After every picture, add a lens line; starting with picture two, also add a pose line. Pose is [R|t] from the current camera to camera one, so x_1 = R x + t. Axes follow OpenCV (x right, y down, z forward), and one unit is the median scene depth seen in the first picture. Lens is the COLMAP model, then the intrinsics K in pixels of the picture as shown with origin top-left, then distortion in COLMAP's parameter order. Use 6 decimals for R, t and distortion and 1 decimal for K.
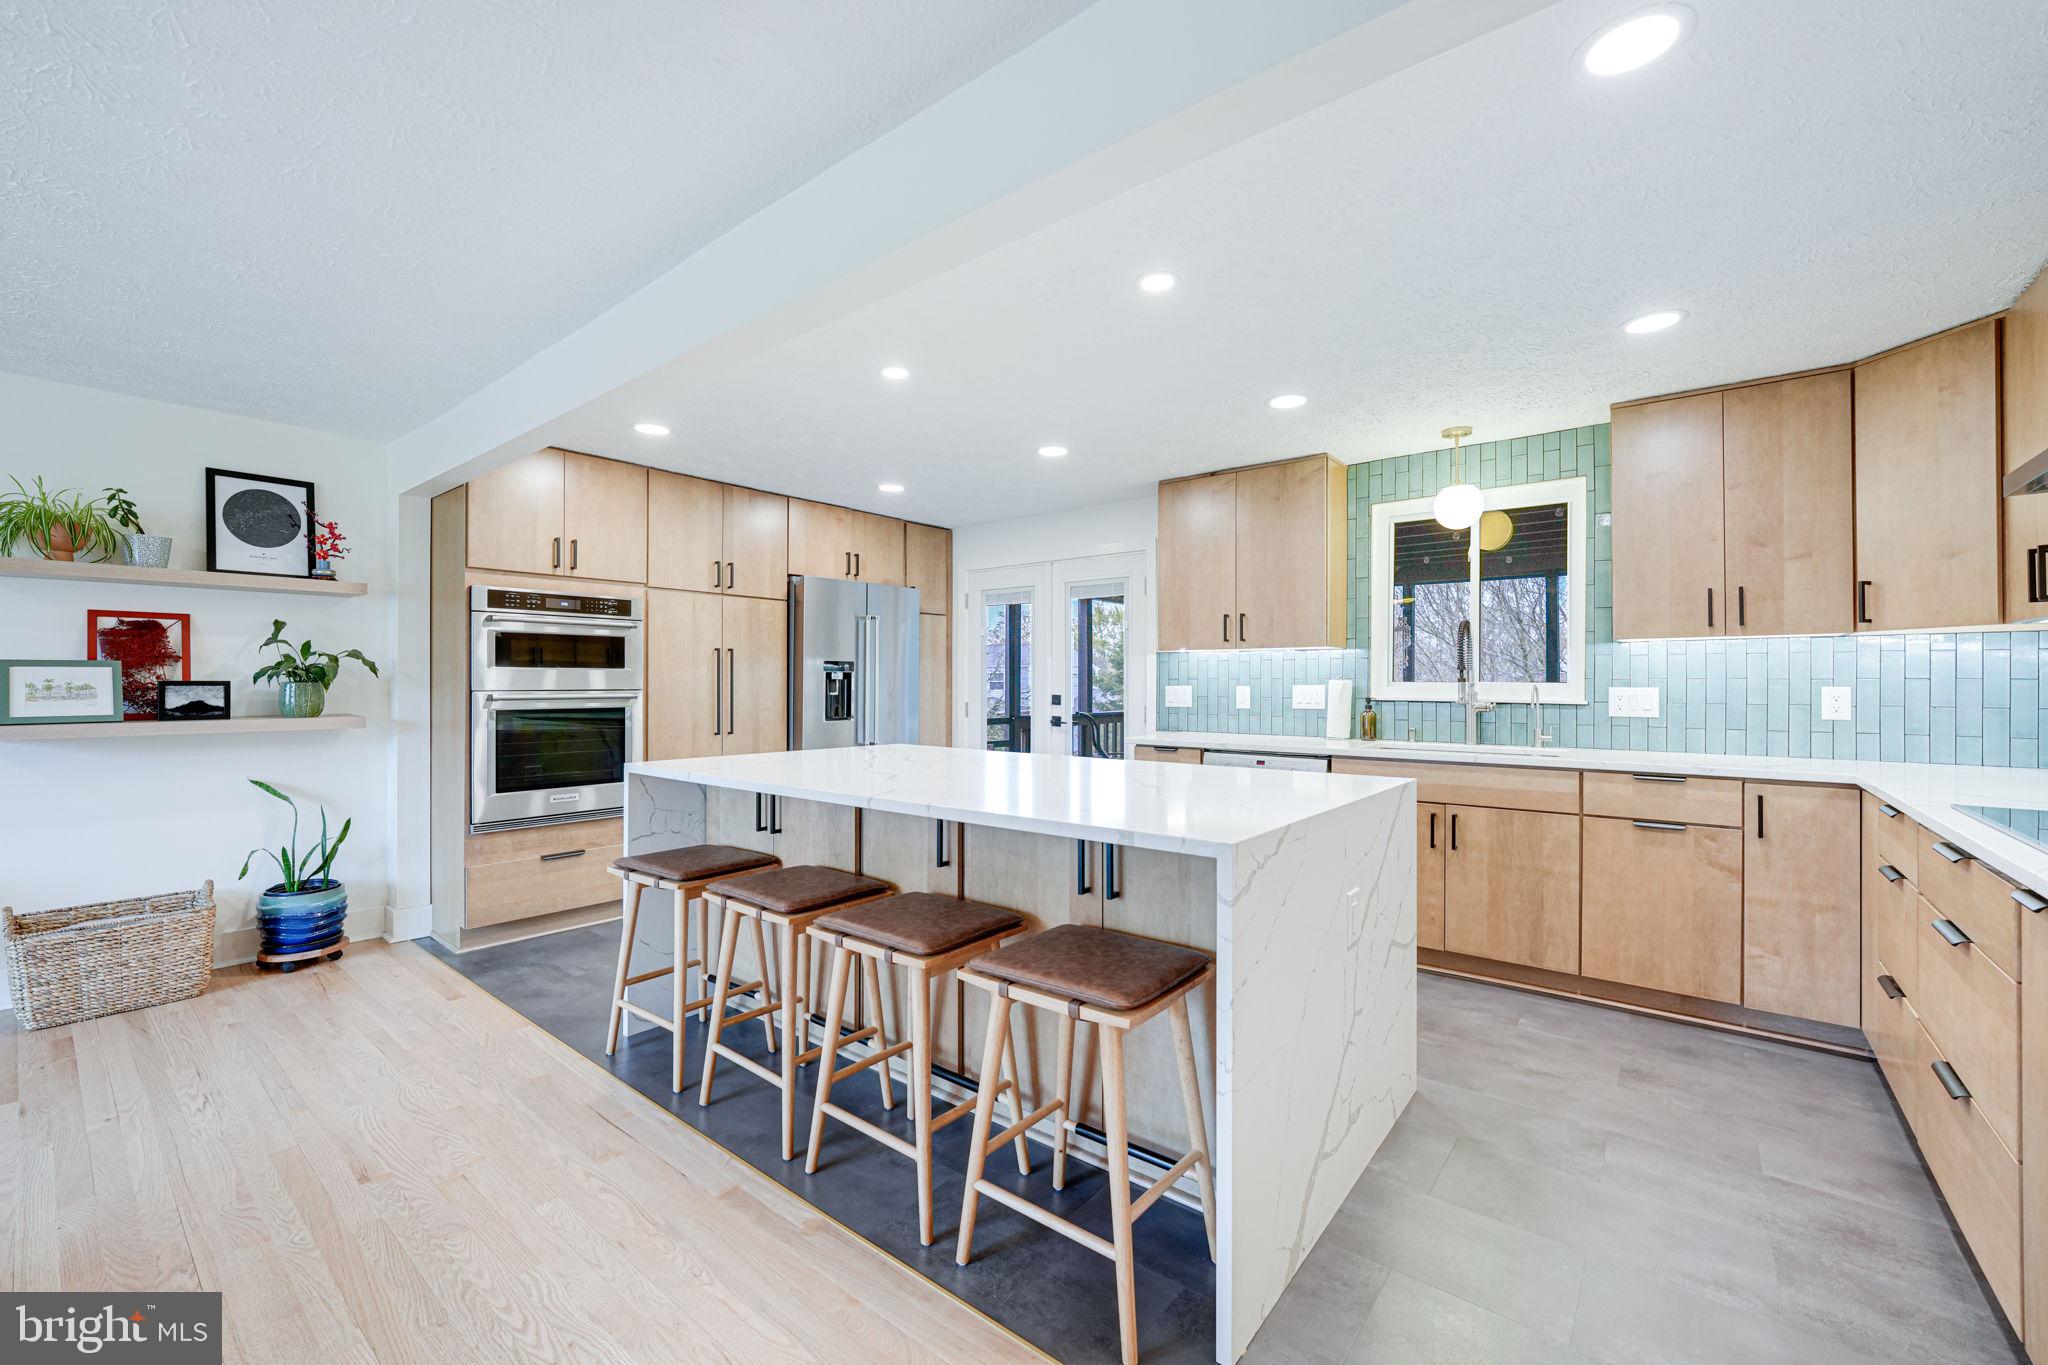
lens RADIAL K [[822.6, 0, 1024.0], [0, 822.6, 682.5], [0, 0, 1]] dist [-0.011196, 0.000185]
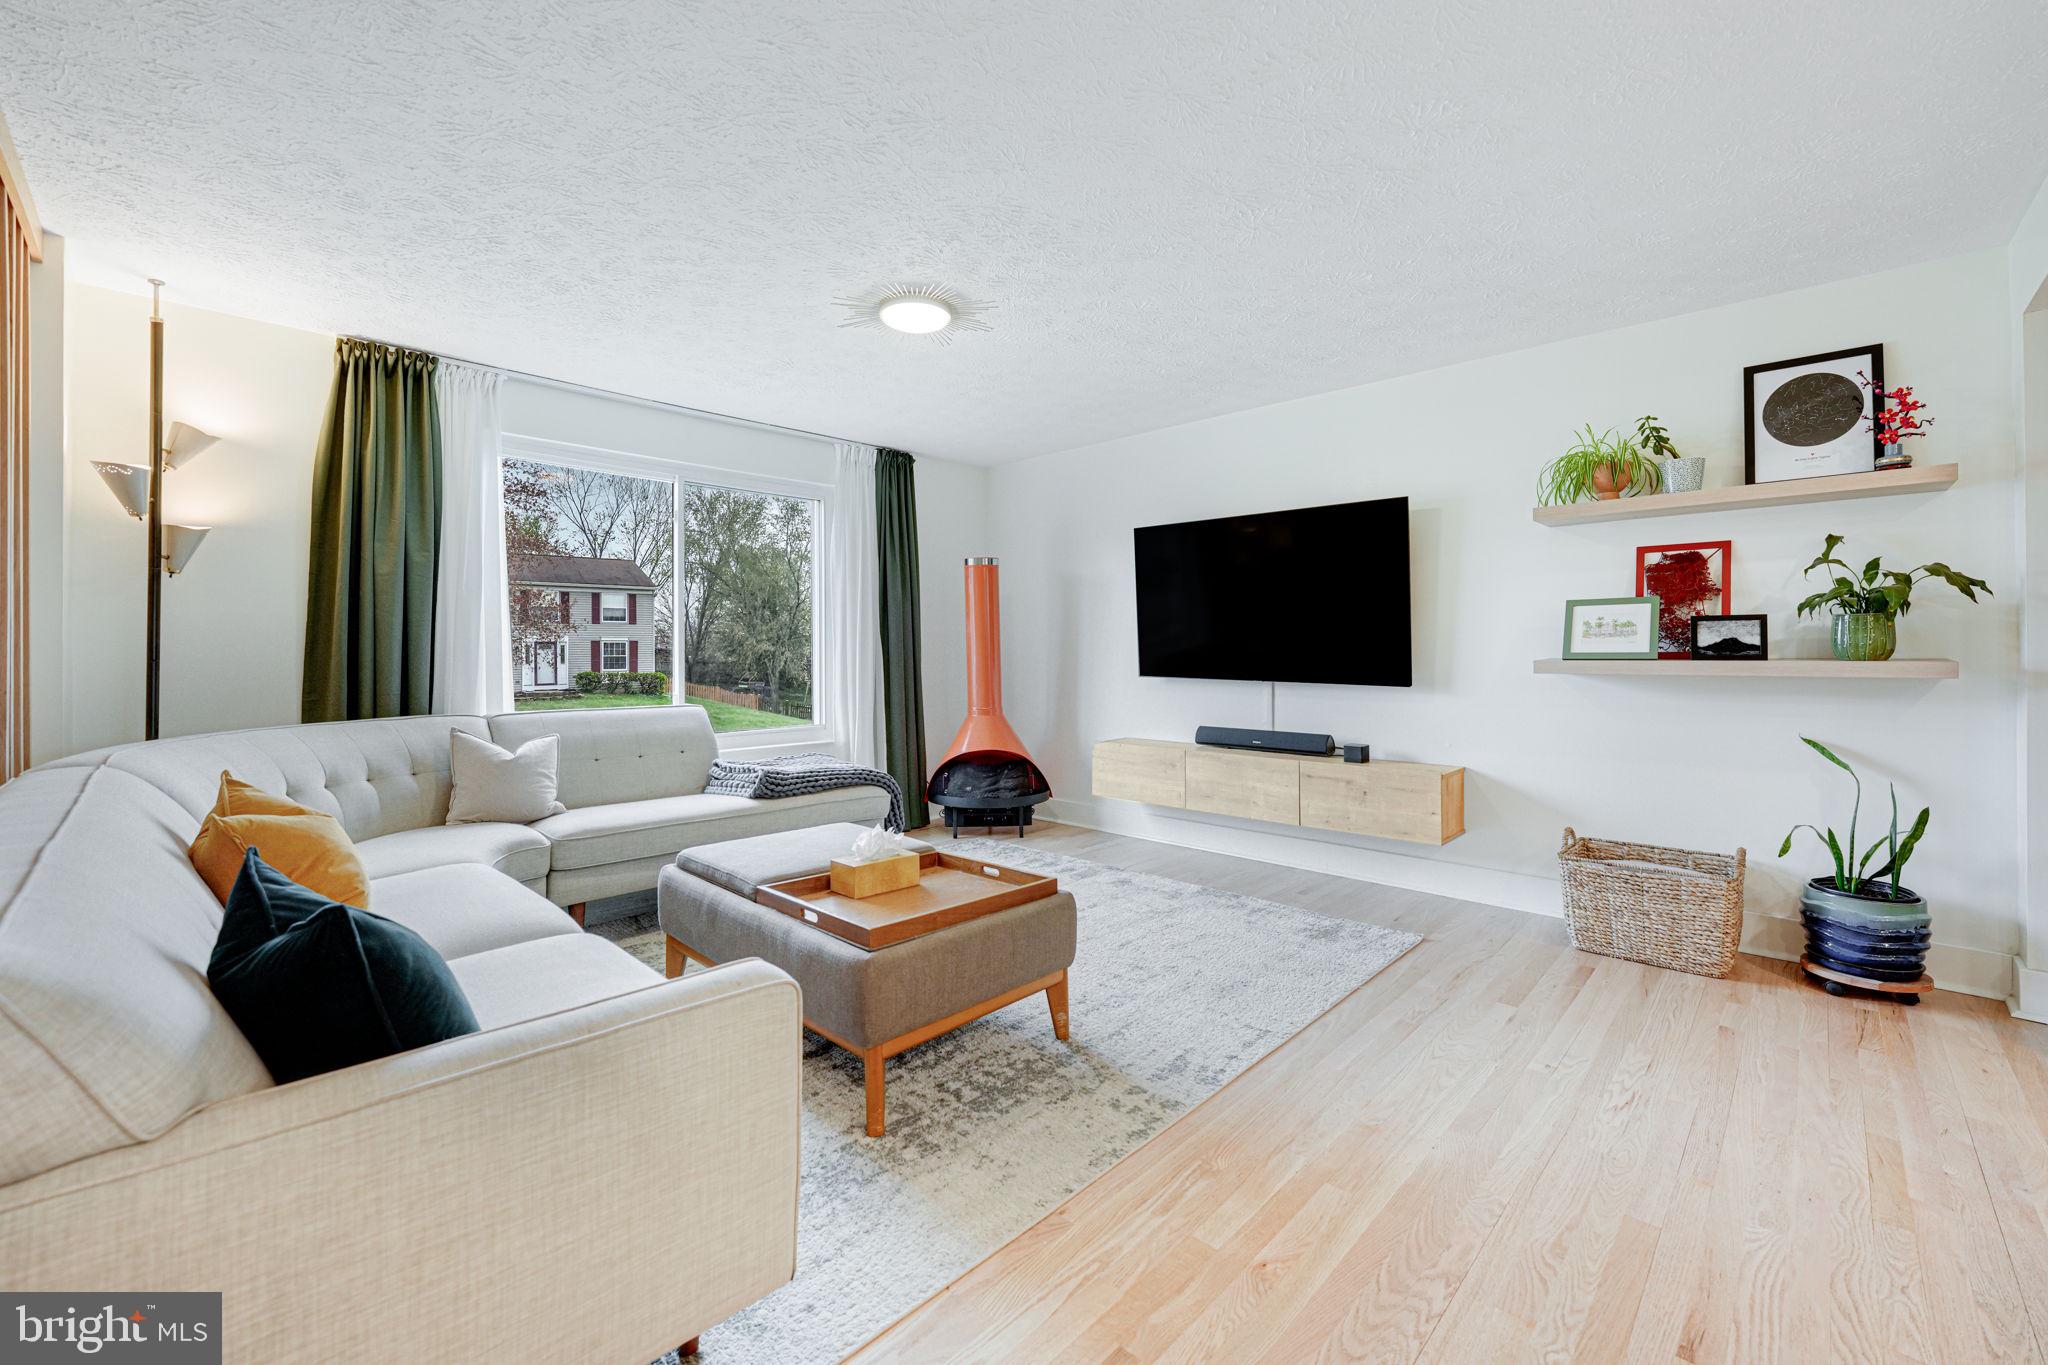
lens RADIAL K [[836.3, 0, 1022.0], [0, 836.3, 645.8], [0, 0, 1]] dist [-0.022983, 0.005108]
pose [[-0.094103, -0.006315, -0.995542, -0.068595], [0.003667, 0.999971, -0.006689, 0.032878], [0.995556, -0.004281, -0.094077, 0.319700]]
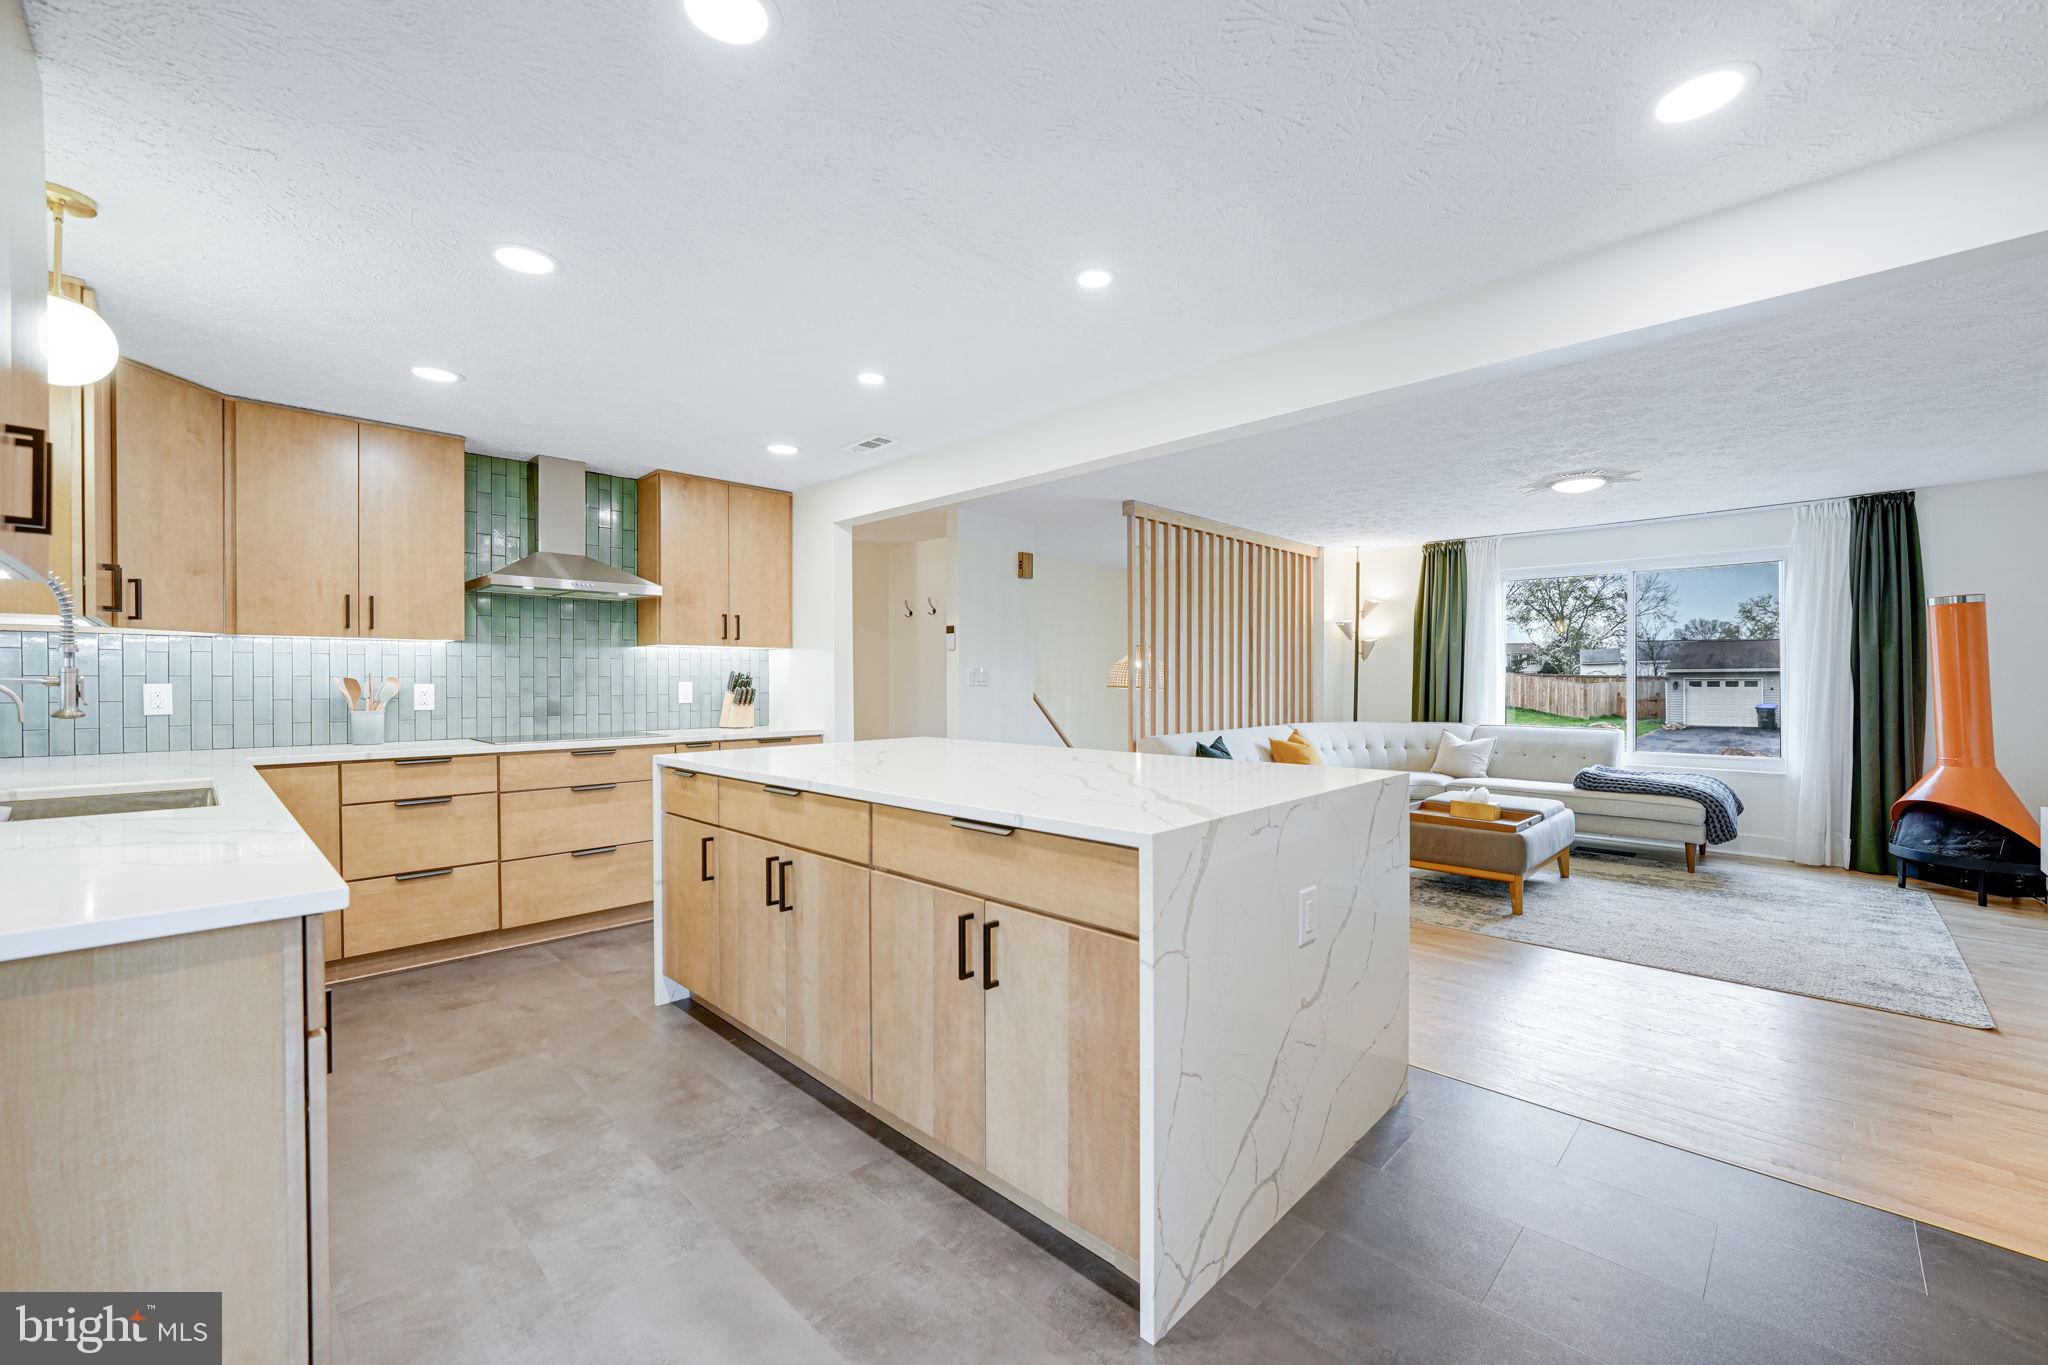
lens RADIAL K [[822.6, 0, 1024.0], [0, 822.6, 682.5], [0, 0, 1]] dist [-0.011196, 0.000185]
pose [[-0.995147, 0.001335, 0.098388, -0.149327], [0.001588, 0.999996, 0.002490, 0.003236], [-0.098384, 0.002634, -0.995145, 1.576749]]
